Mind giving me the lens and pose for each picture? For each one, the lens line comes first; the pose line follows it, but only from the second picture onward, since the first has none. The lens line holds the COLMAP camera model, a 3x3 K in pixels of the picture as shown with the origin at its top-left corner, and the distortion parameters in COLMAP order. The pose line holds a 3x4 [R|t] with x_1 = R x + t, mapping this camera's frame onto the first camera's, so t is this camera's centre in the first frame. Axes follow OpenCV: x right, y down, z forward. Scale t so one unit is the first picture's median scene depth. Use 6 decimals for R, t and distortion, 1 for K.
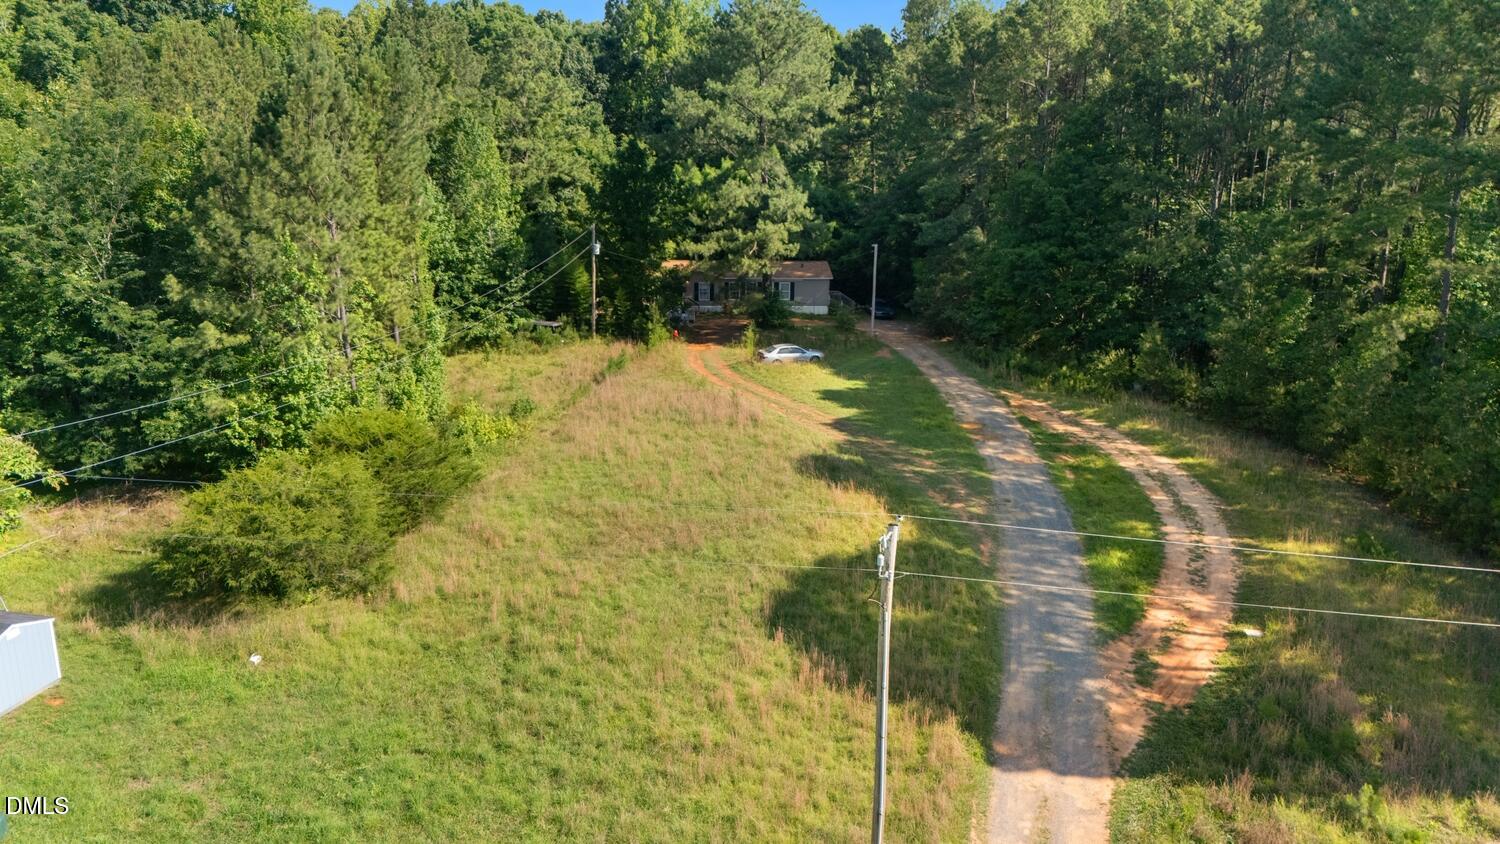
lens RADIAL K [[1115.6, 0, 750.0], [0, 1115.6, 422.0], [0, 0, 1]] dist [0.084947, -0.115207]
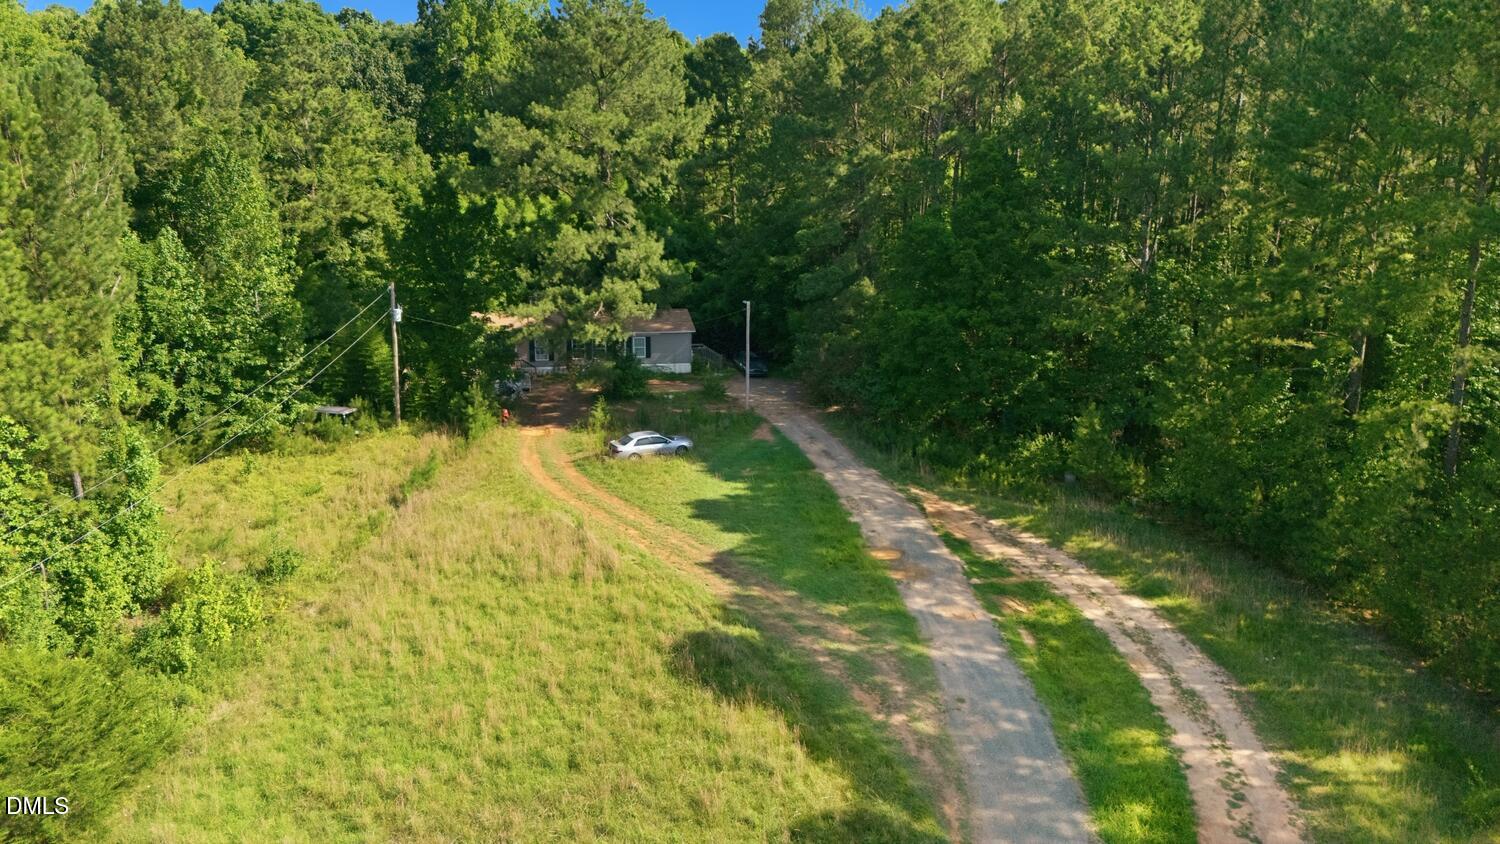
lens RADIAL K [[1106.4, 0, 750.0], [0, 1106.4, 422.0], [0, 0, 1]] dist [0.063090, -0.058224]
pose [[0.990829, -0.035783, 0.130298, 0.004101], [0.035331, 0.999359, 0.005782, -0.077386], [-0.130422, -0.001126, 0.991458, 0.195533]]
